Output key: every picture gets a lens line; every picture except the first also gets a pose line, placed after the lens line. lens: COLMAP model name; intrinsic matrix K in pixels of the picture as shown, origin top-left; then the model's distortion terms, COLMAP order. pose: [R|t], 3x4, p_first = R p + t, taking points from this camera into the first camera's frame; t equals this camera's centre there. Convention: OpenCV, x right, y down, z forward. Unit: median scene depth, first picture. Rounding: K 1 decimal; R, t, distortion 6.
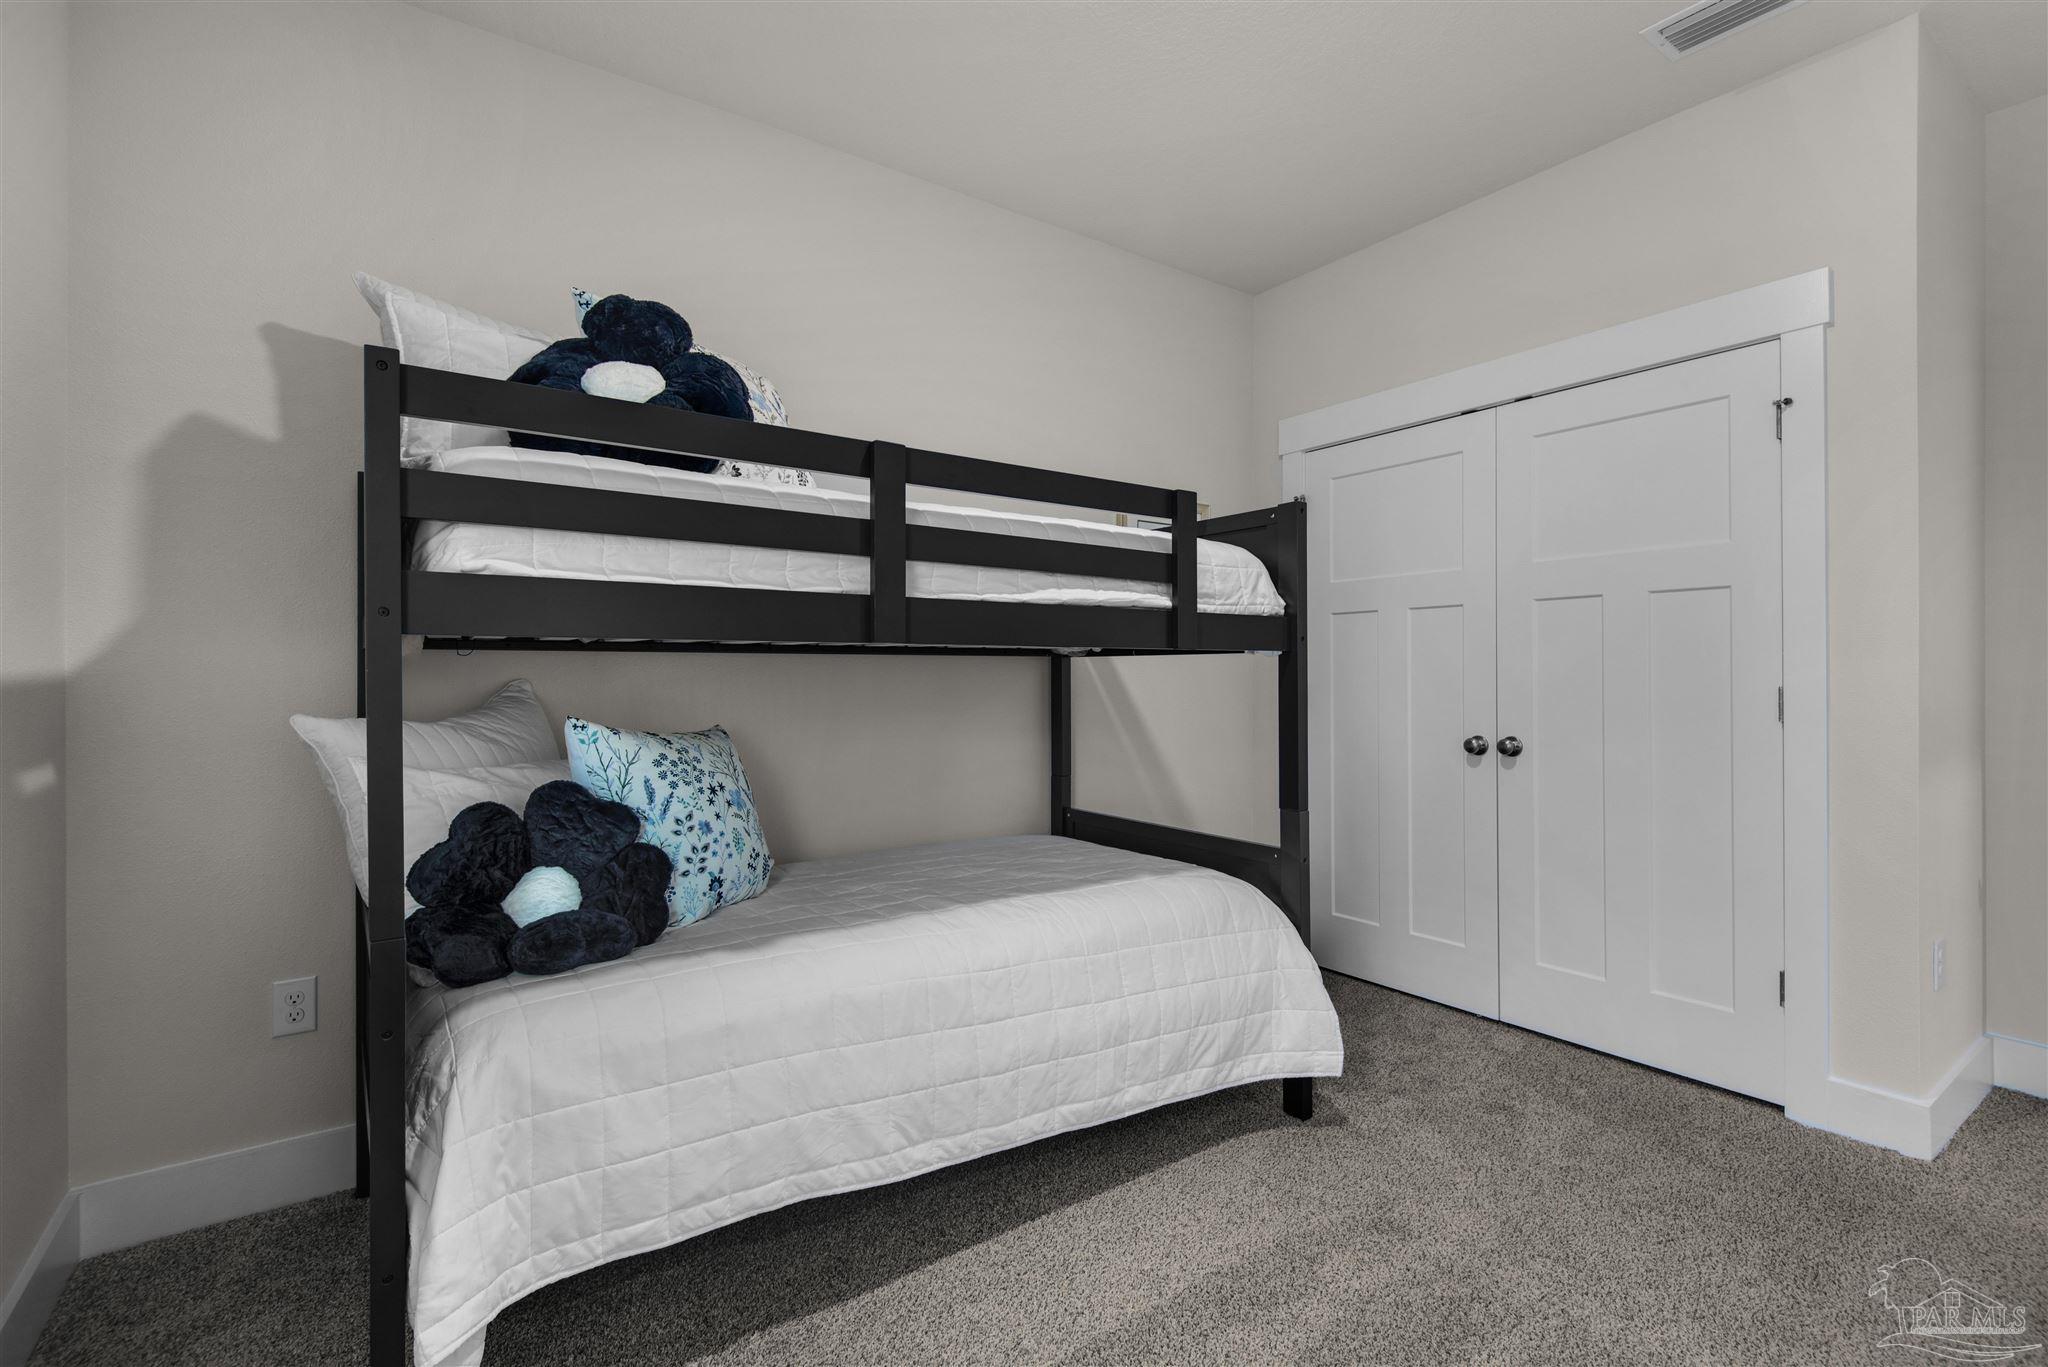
lens RADIAL K [[936.5, 0, 1076.8], [0, 936.5, 680.3], [0, 0, 1]] dist [0.017235, 0.000037]
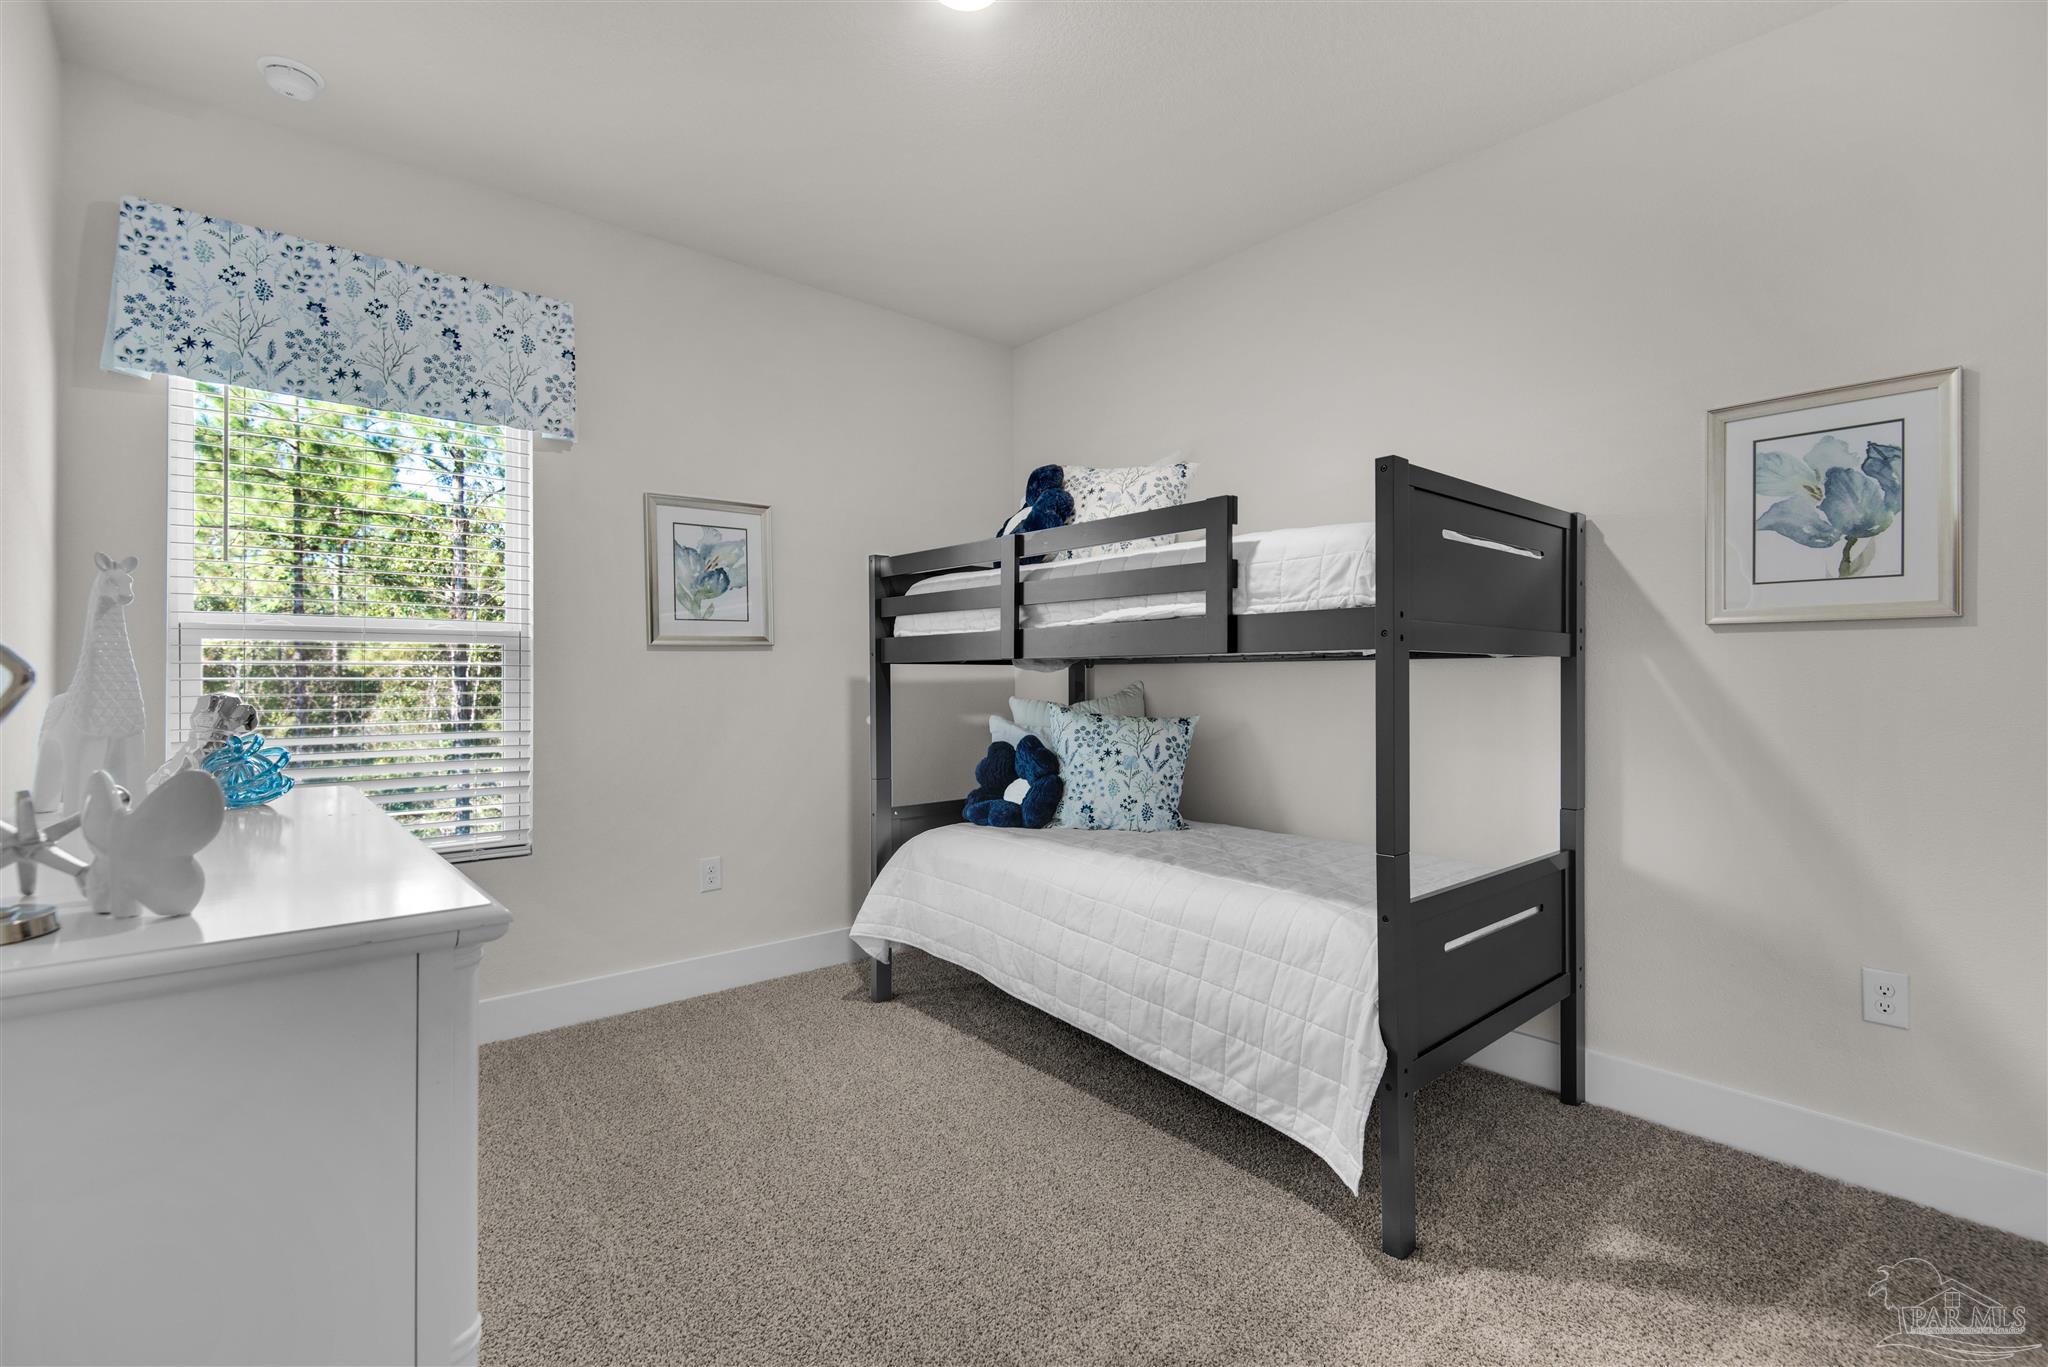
lens RADIAL K [[936.5, 0, 1076.8], [0, 936.5, 680.3], [0, 0, 1]] dist [0.017235, 0.000037]
pose [[0.099379, -0.002712, -0.995046, 1.185316], [-0.009157, 0.999951, -0.003640, 0.001053], [0.995008, 0.009473, 0.099350, 0.797692]]
